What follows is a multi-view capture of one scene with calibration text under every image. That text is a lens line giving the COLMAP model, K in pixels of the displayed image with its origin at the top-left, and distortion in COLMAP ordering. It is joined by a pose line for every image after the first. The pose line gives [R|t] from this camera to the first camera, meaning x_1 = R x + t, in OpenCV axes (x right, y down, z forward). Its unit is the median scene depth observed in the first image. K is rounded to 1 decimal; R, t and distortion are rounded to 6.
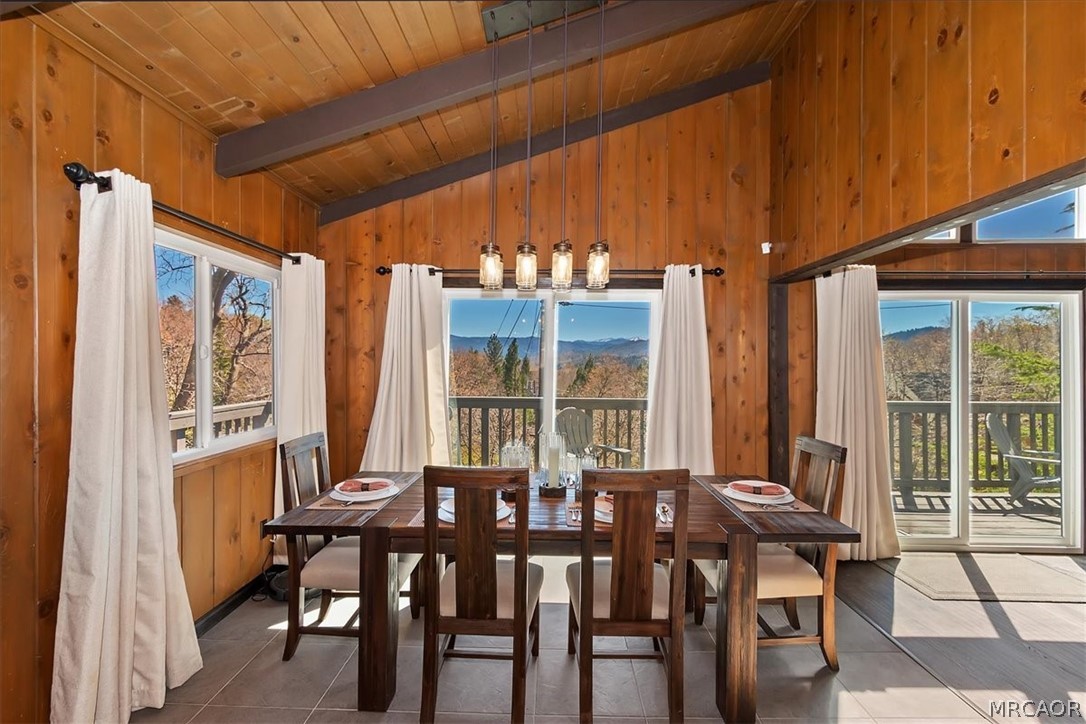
lens RADIAL K [[475.9, 0, 547.0], [0, 475.9, 369.2], [0, 0, 1]] dist [0.008880, -0.000194]
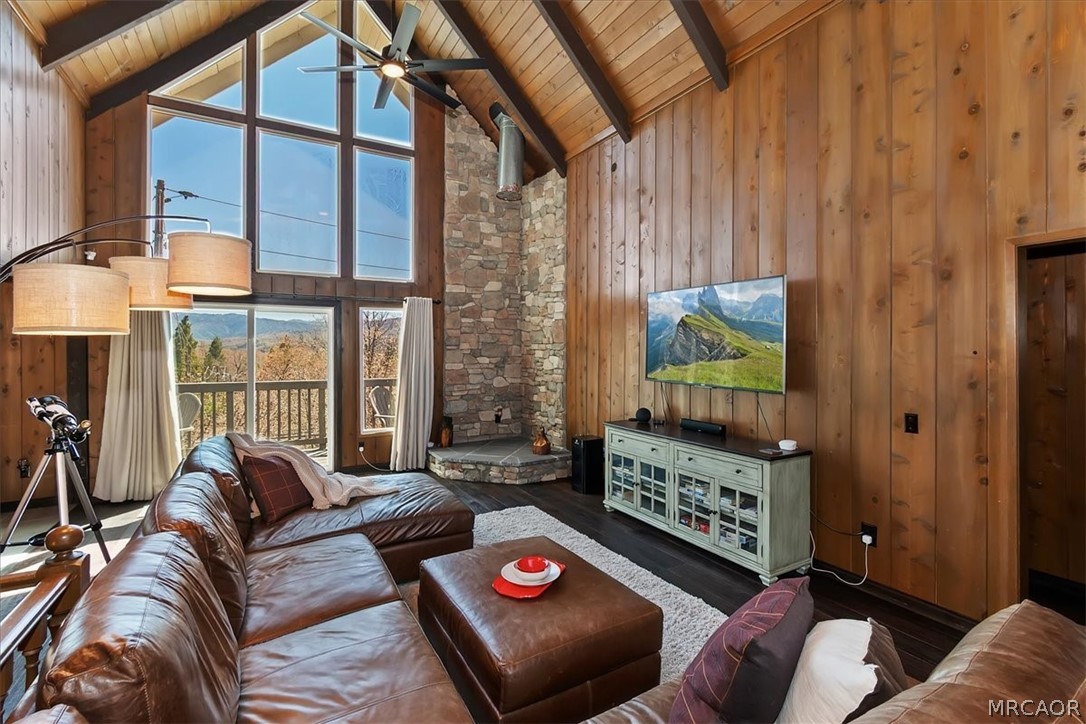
lens RADIAL K [[486.4, 0, 539.6], [0, 486.4, 346.5], [0, 0, 1]] dist [0.003890, 0.000045]
pose [[0.860423, -0.000169, 0.509580, 0.876610], [0.000614, 1.000000, -0.000706, -0.032176], [-0.509580, 0.000920, 0.860423, -0.713745]]
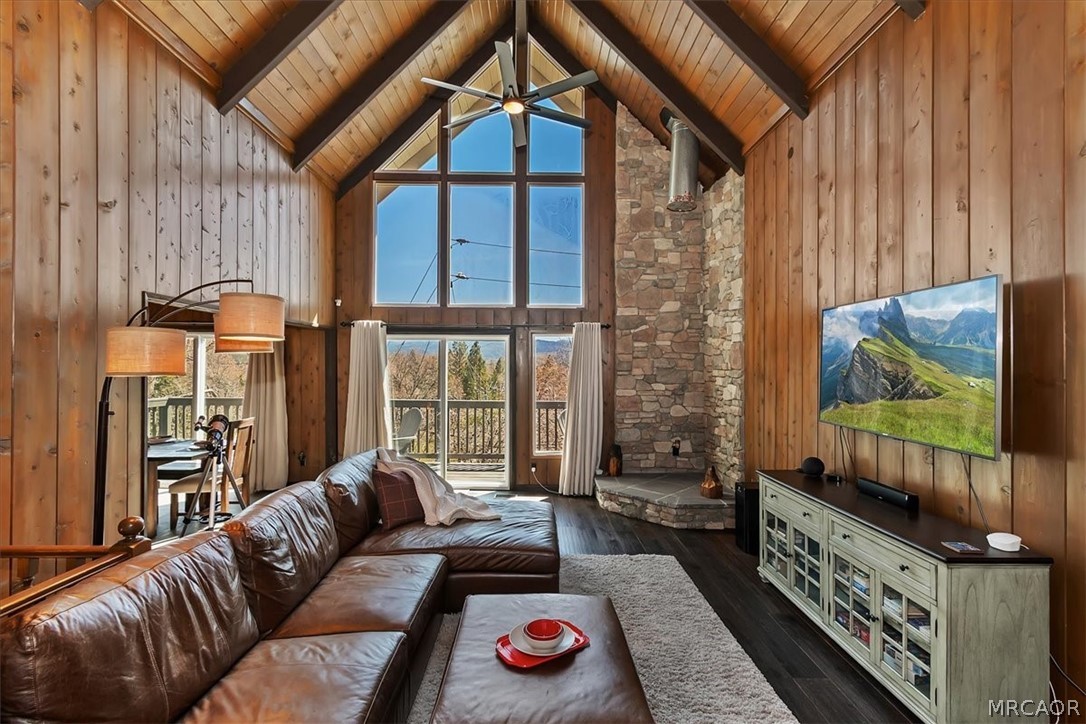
lens RADIAL K [[491.4, 0, 543.0], [0, 491.4, 362.0], [0, 0, 1]] dist [0.001625, -0.000373]
pose [[0.999614, 0.002832, 0.027649, 1.181725], [-0.002651, 0.999975, -0.006569, -0.056745], [-0.027667, 0.006493, 0.999596, -0.737386]]
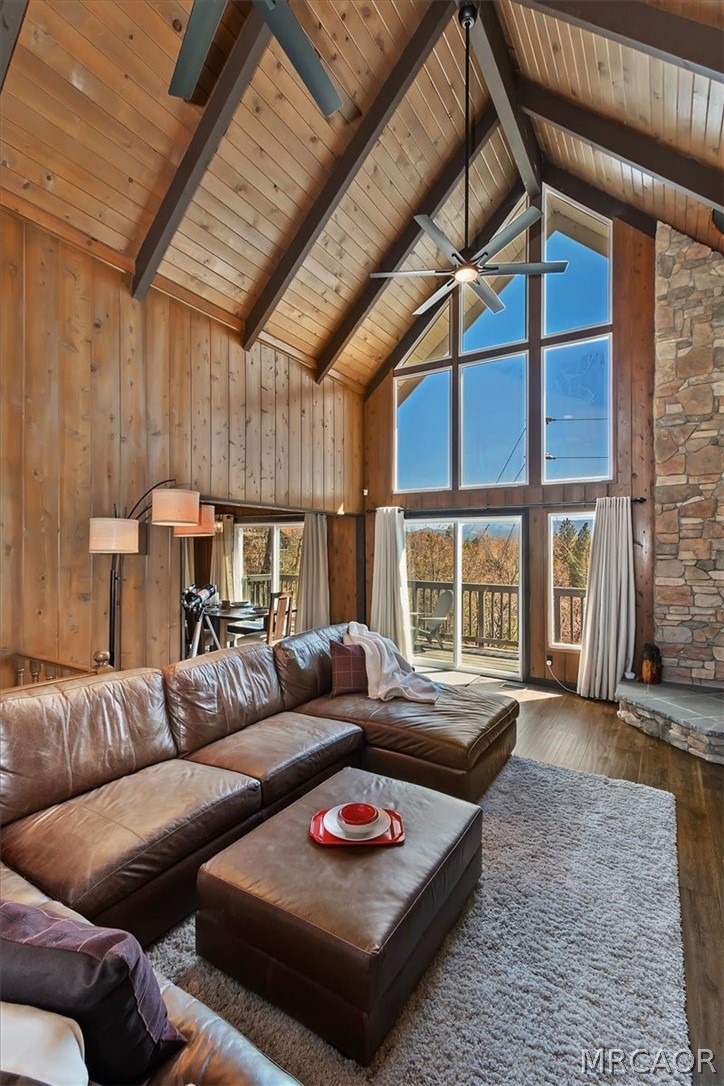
lens RADIAL K [[486.4, 0, 368.9], [0, 486.4, 548.2], [0, 0, 1]] dist [0.003890, 0.000045]
pose [[0.858023, 0.001024, -0.513610, 1.502460], [-0.002629, 0.999994, -0.002399, -0.049958], [0.513605, 0.003409, 0.858020, -0.631388]]
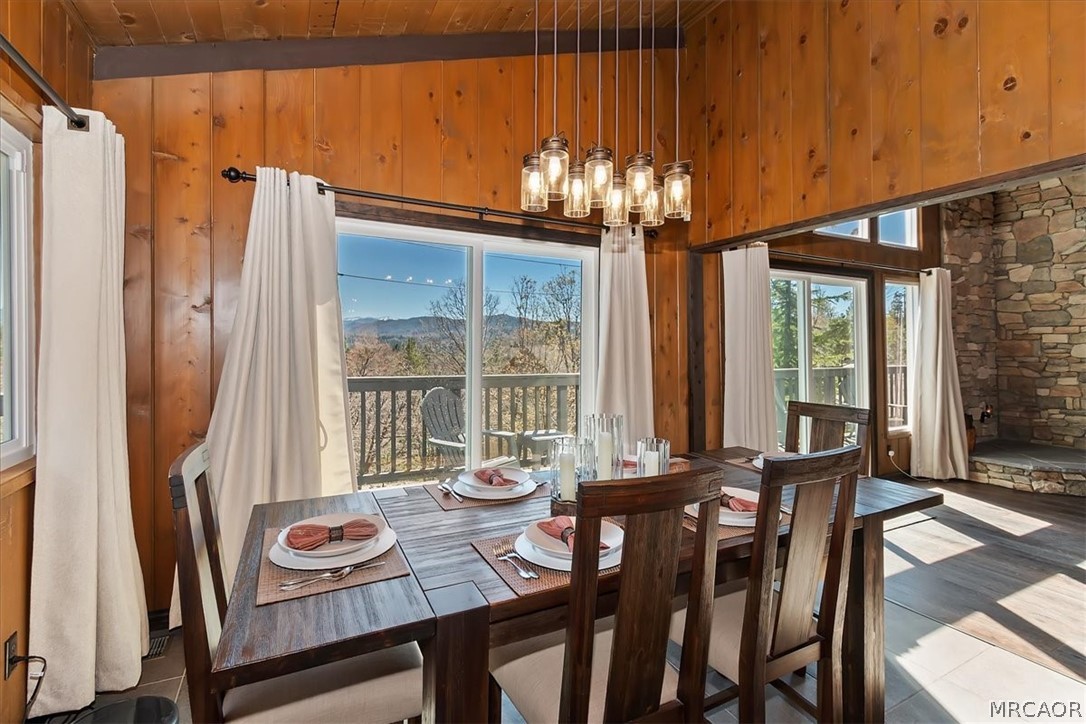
lens RADIAL K [[486.4, 0, 539.6], [0, 486.4, 346.5], [0, 0, 1]] dist [0.003890, 0.000045]
pose [[0.888382, -0.000295, 0.459105, -0.282622], [0.002911, 0.999983, -0.004990, 0.021482], [-0.459096, 0.005769, 0.888368, 0.253543]]
